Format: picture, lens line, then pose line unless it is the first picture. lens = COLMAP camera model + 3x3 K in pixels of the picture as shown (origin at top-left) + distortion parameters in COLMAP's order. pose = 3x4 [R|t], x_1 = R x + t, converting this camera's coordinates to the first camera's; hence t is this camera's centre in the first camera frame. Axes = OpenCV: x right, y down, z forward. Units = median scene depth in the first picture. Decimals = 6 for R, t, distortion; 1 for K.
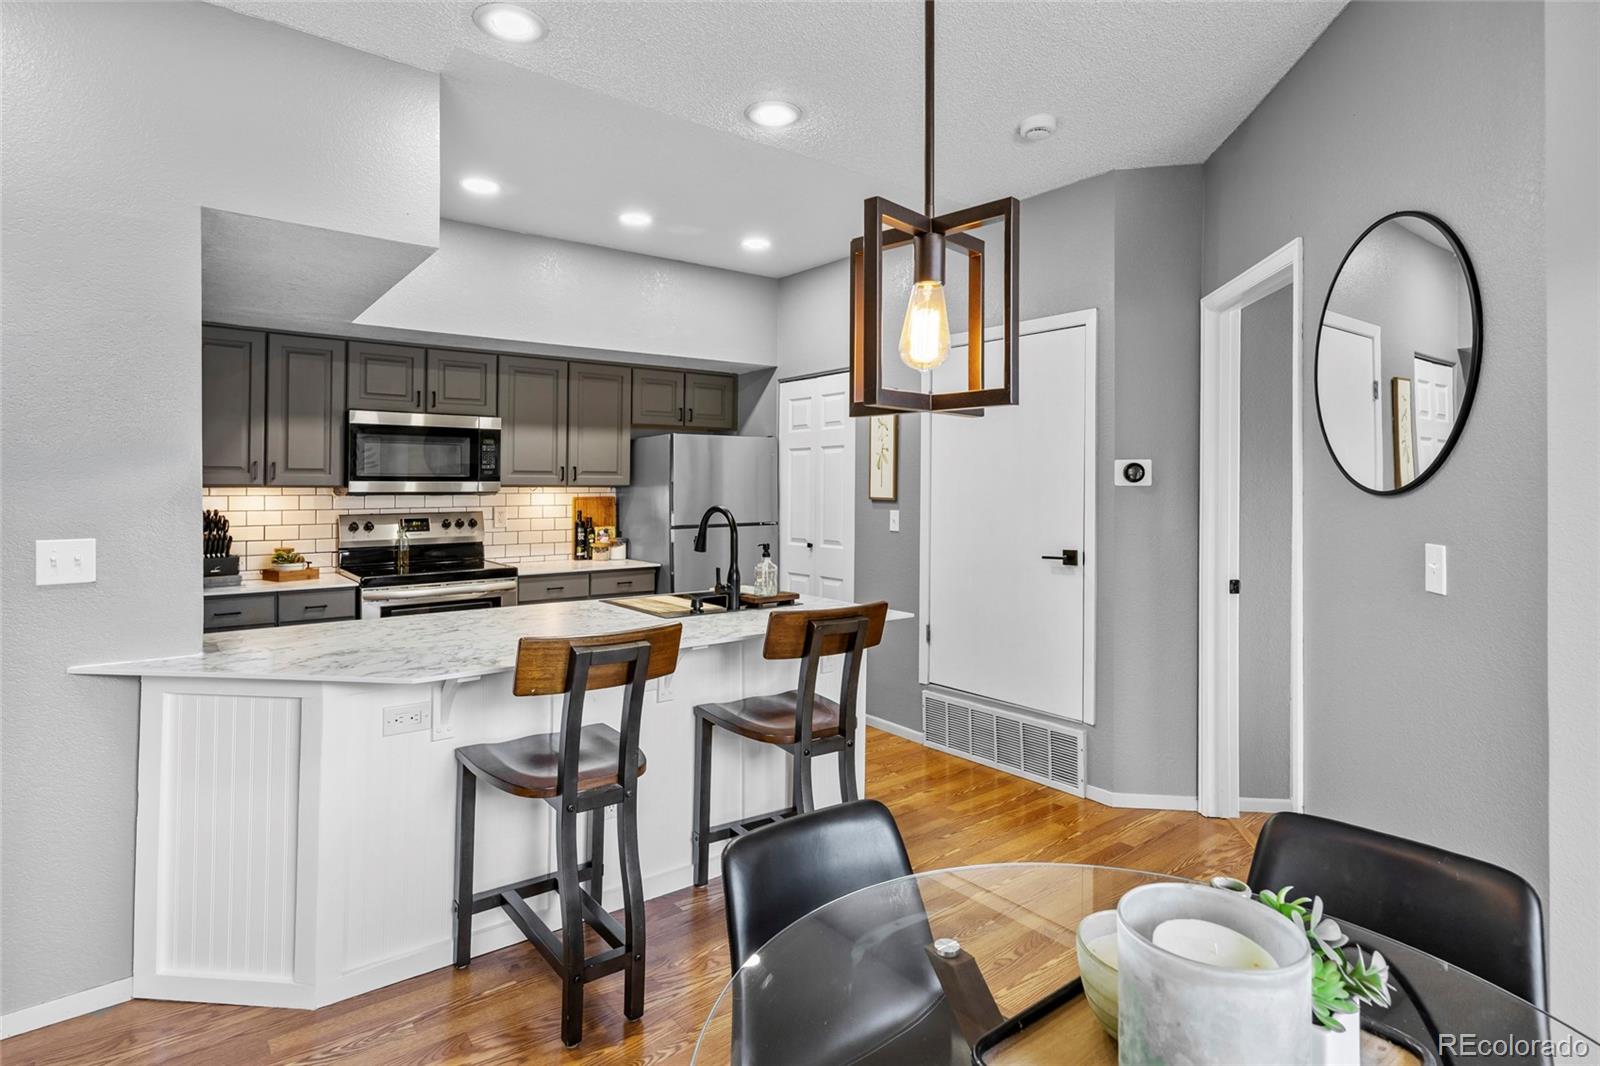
lens RADIAL K [[835.7, 0, 796.6], [0, 835.7, 469.6], [0, 0, 1]] dist [-0.002352, -0.000148]
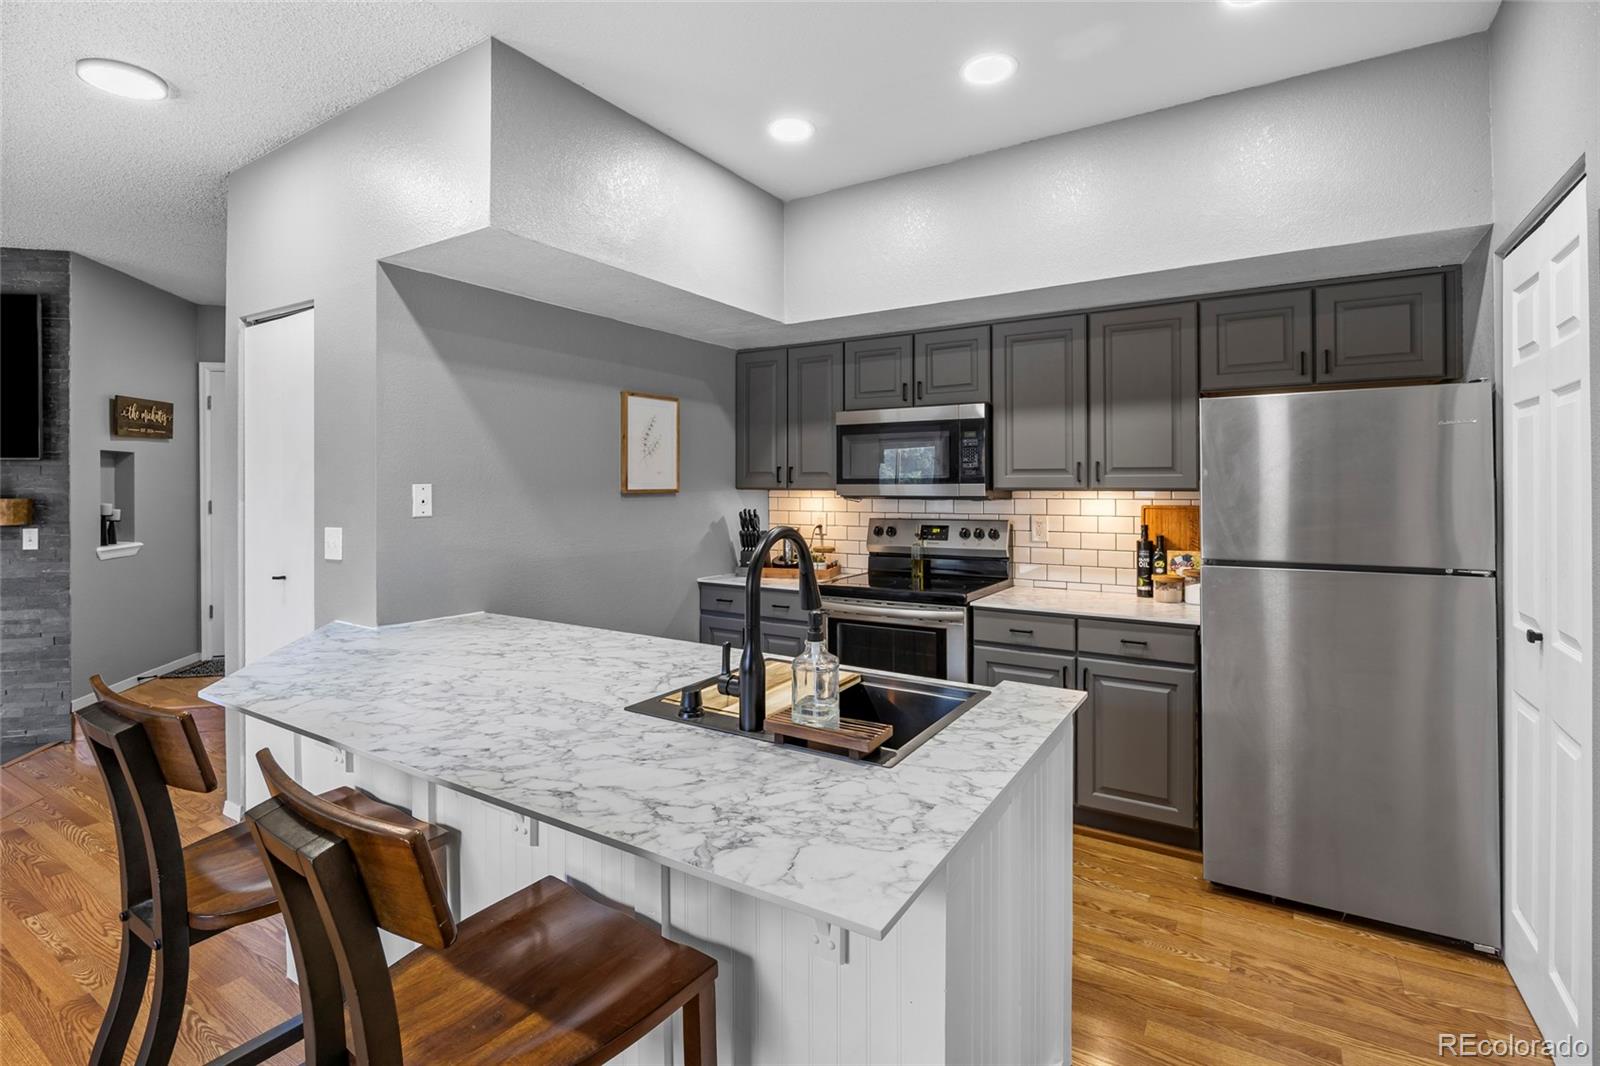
lens RADIAL K [[751.3, 0, 803.6], [0, 751.3, 473.4], [0, 0, 1]] dist [-0.011940, 0.000294]
pose [[0.343997, -0.017952, -0.938799, 0.239749], [0.017657, 0.999764, -0.012648, 0.009902], [0.938805, -0.012225, 0.344233, 0.558357]]
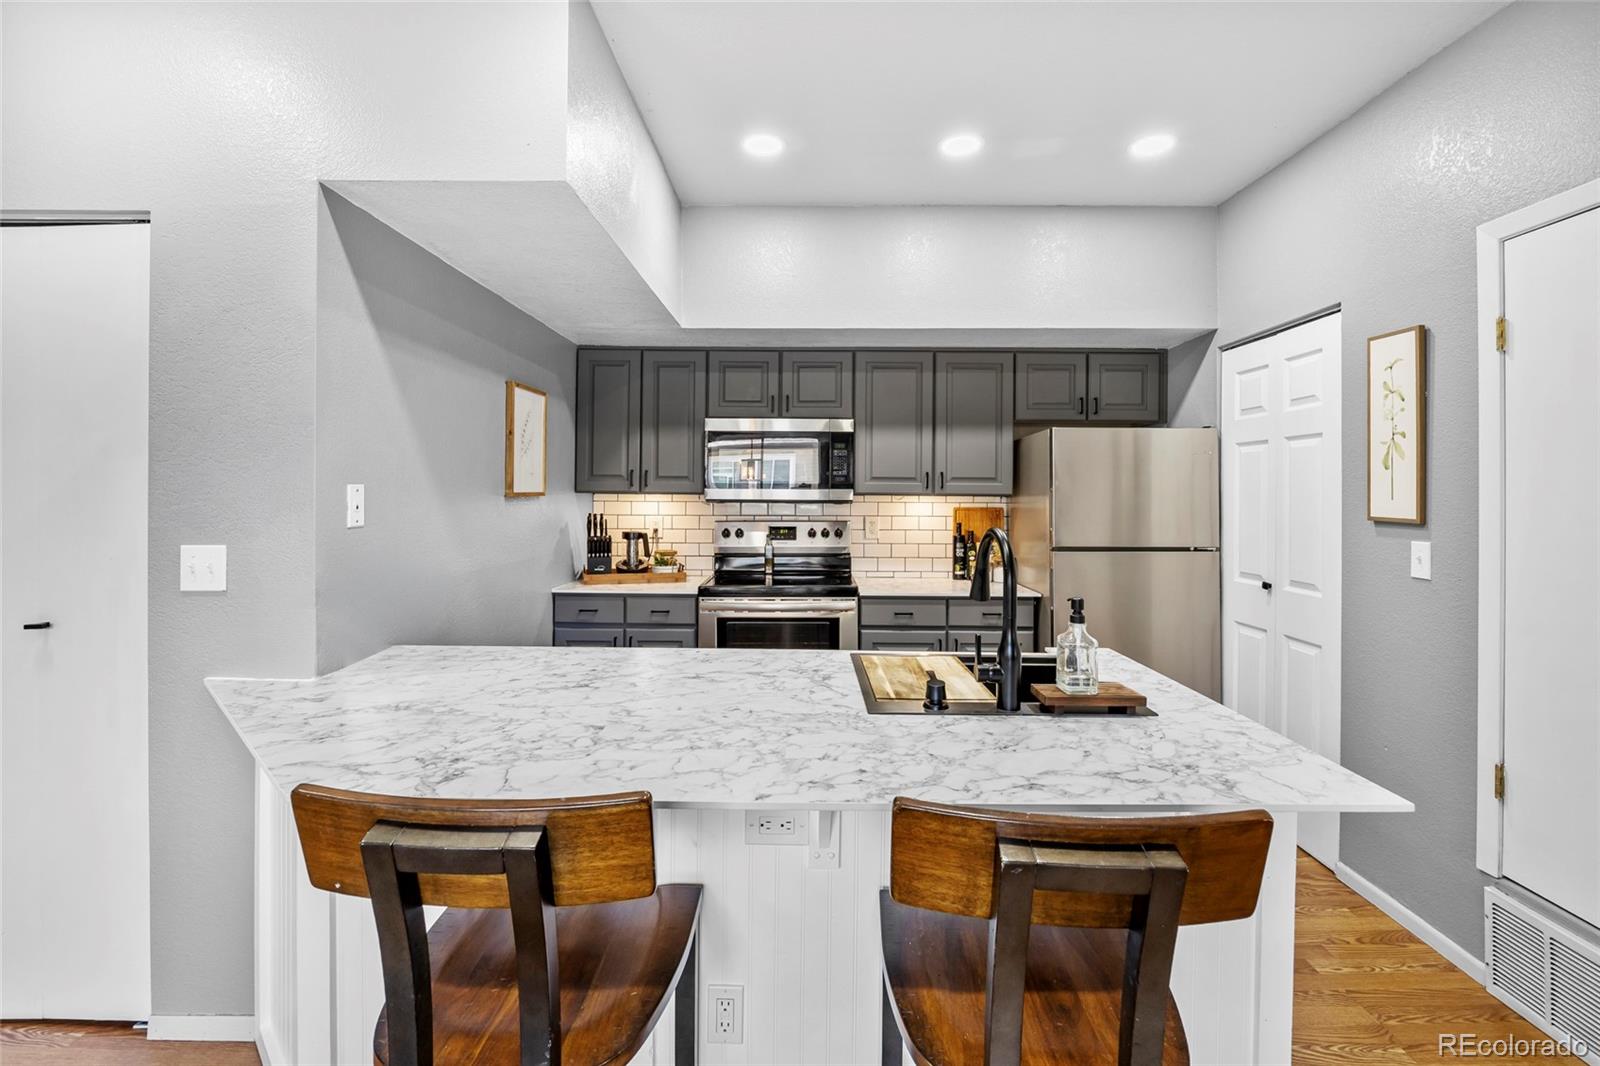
lens RADIAL K [[709.7, 0, 802.2], [0, 709.7, 478.1], [0, 0, 1]] dist [-0.014922, 0.001347]
pose [[0.786625, -0.007742, -0.617382, 0.074348], [0.005222, 0.999969, -0.005886, 0.006022], [0.617408, 0.001406, 0.786642, 0.336090]]
